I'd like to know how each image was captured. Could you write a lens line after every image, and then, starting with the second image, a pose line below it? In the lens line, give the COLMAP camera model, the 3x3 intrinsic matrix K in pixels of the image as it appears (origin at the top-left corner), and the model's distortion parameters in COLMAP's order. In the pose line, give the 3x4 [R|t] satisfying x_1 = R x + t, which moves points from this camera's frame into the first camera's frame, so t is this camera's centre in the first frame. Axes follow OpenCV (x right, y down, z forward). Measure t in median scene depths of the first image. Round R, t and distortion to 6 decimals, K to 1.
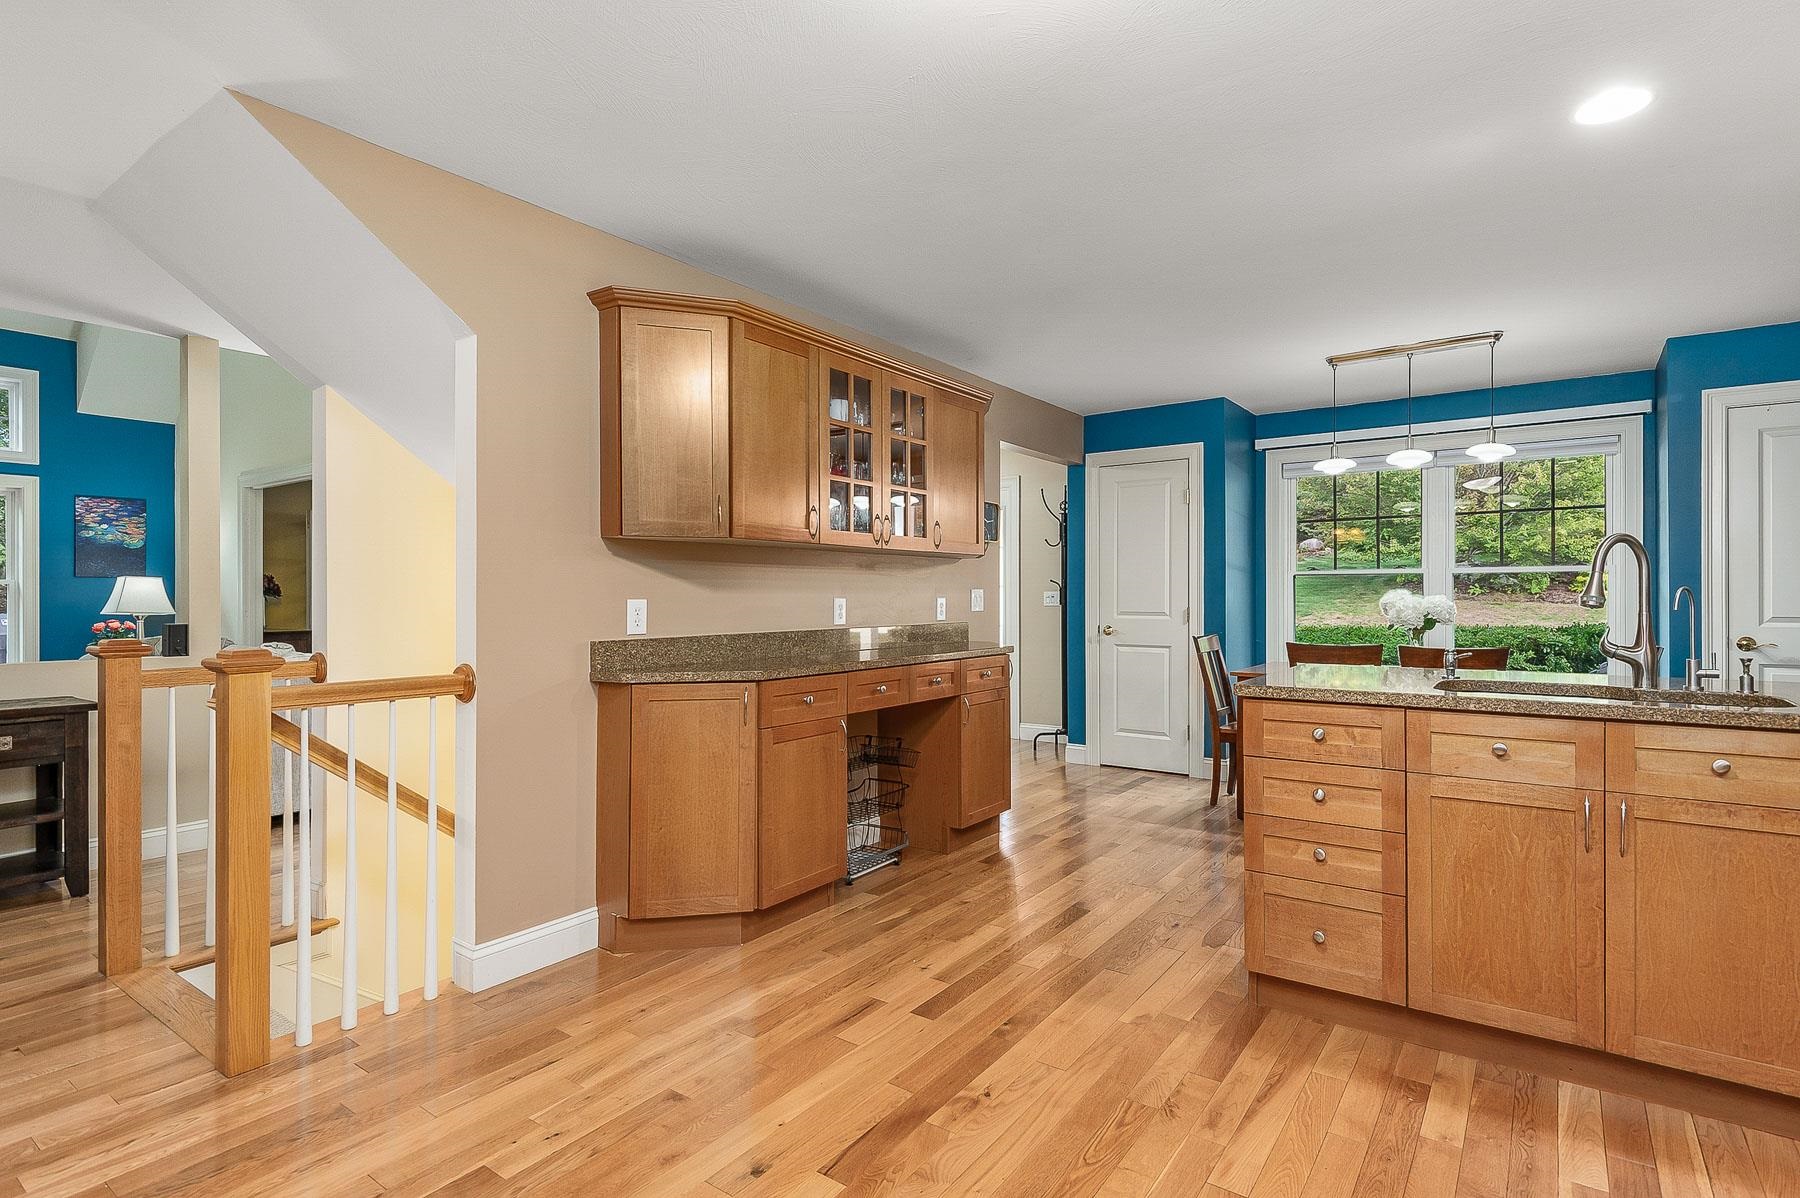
lens RADIAL K [[890.9, 0, 902.6], [0, 890.9, 593.0], [0, 0, 1]] dist [0.000070, -0.003576]
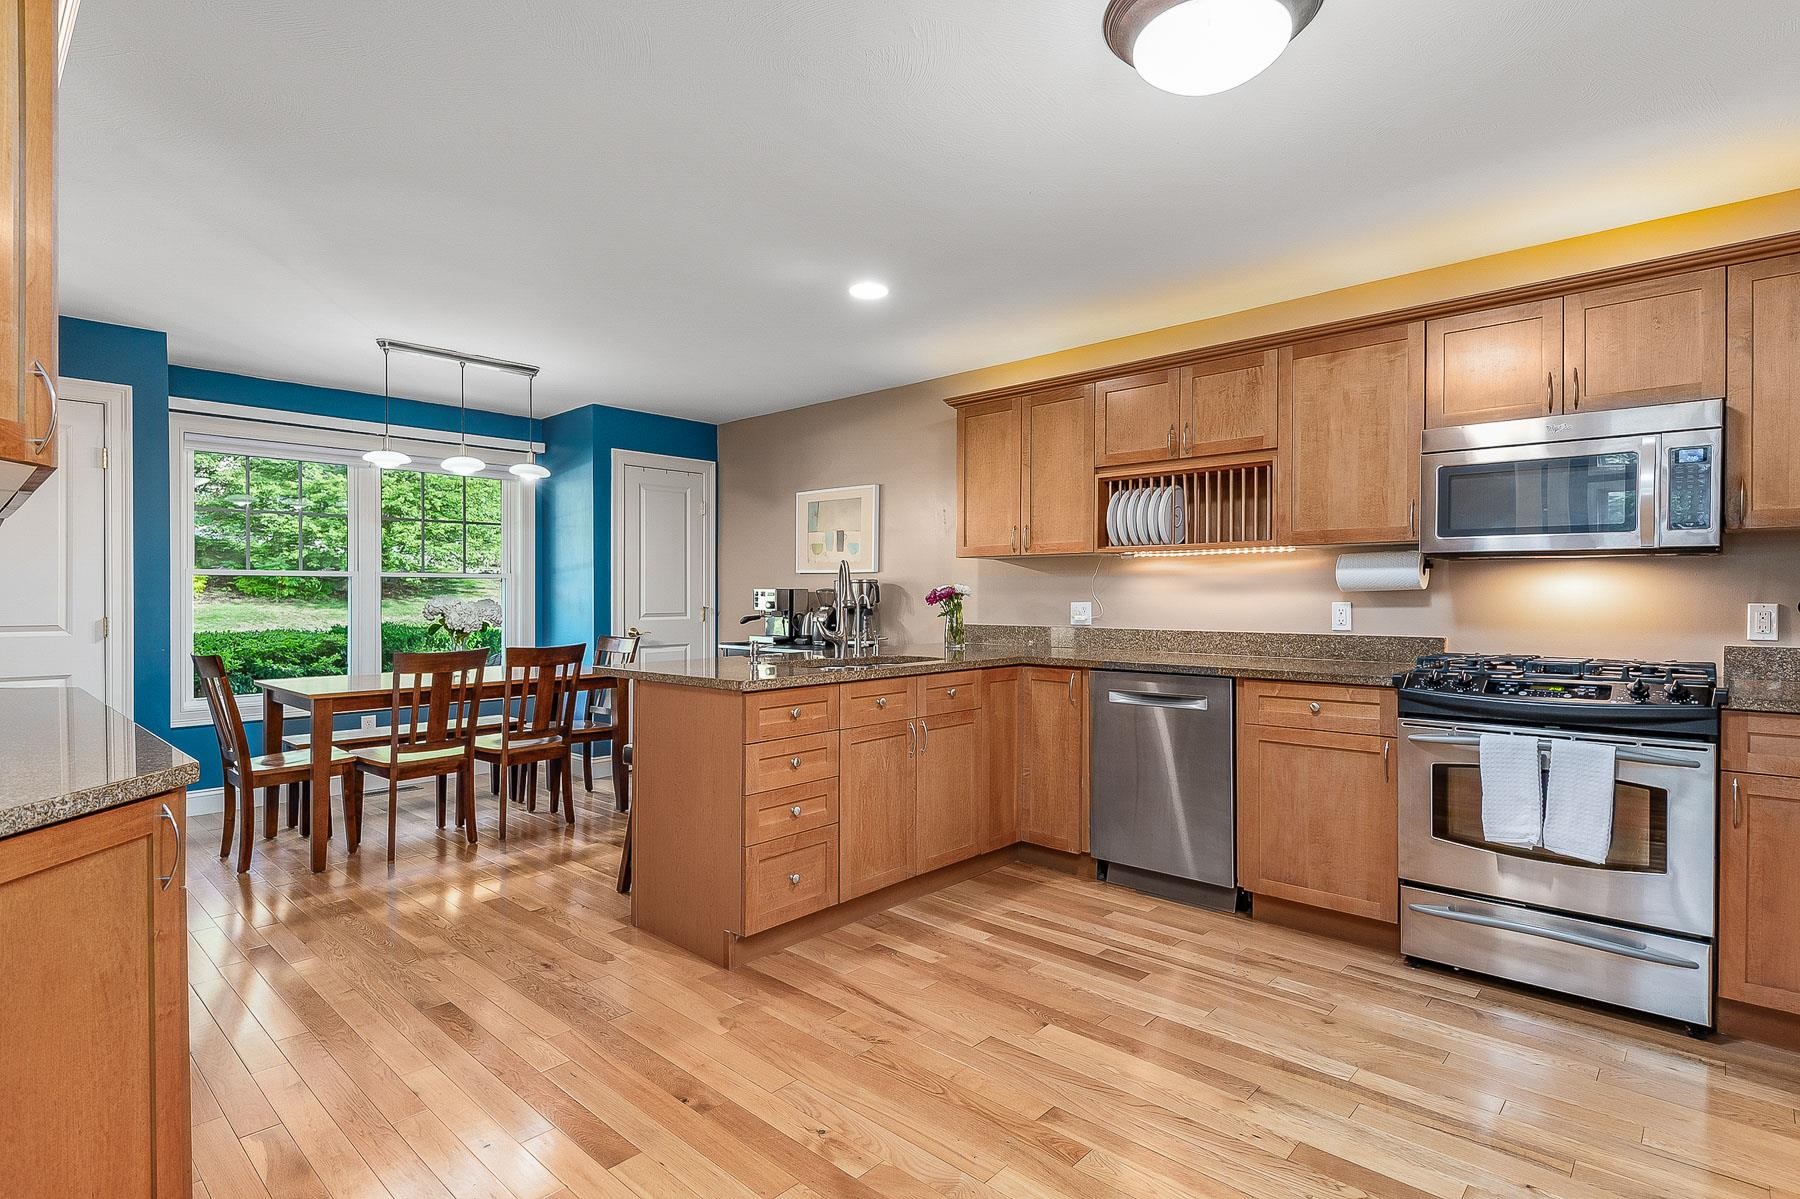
lens RADIAL K [[890.9, 0, 905.1], [0, 890.9, 598.4], [0, 0, 1]] dist [0.000070, -0.003576]
pose [[0.114058, -0.002641, 0.993471, -0.723095], [-0.002623, 0.999992, 0.002959, -0.004793], [-0.993471, -0.002943, 0.114050, 0.700535]]
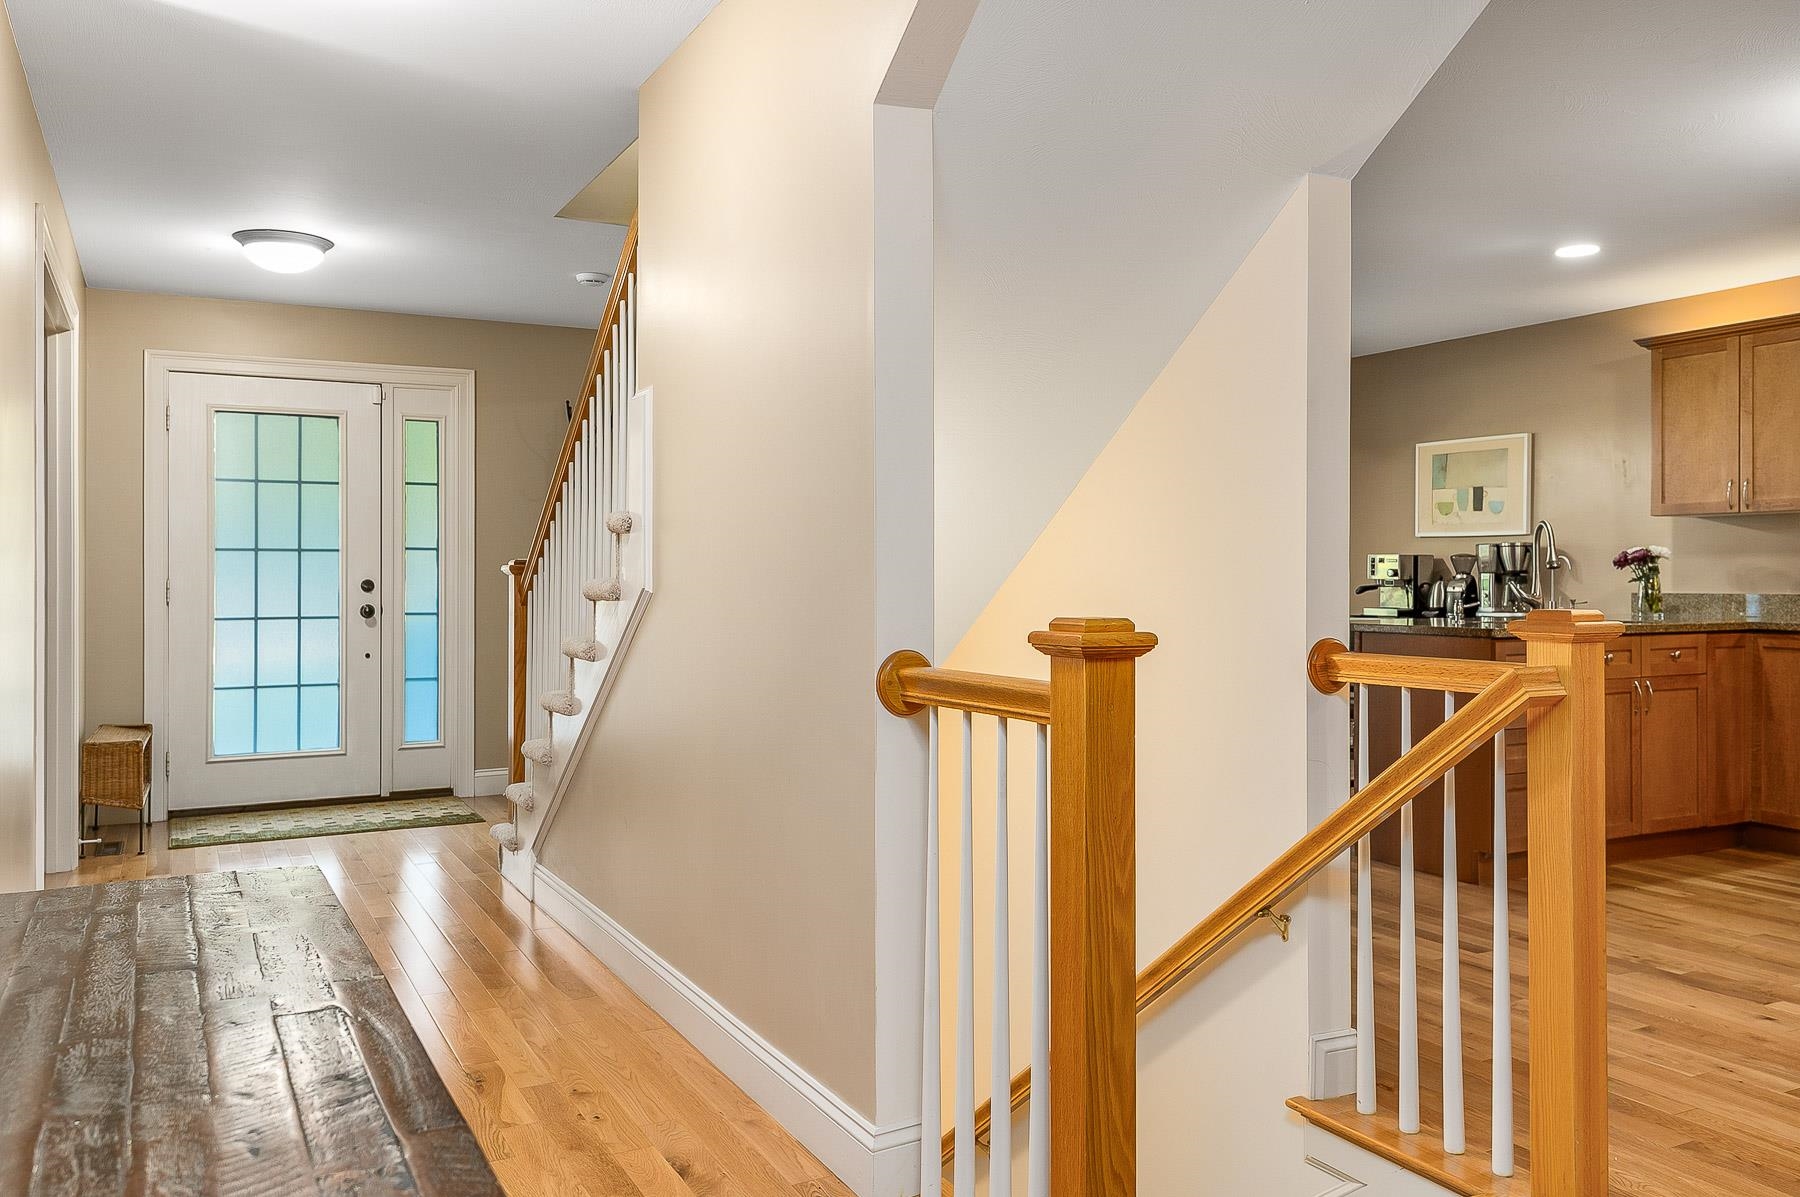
lens RADIAL K [[1381.0, 0, 841.7], [0, 1381.0, 568.8], [0, 0, 1]] dist [-0.015403, -0.006027]
pose [[0.472359, 0.006400, 0.881383, -1.828908], [-0.001585, 0.999978, -0.006412, 0.032367], [-0.881405, 0.001632, 0.472359, 0.929828]]
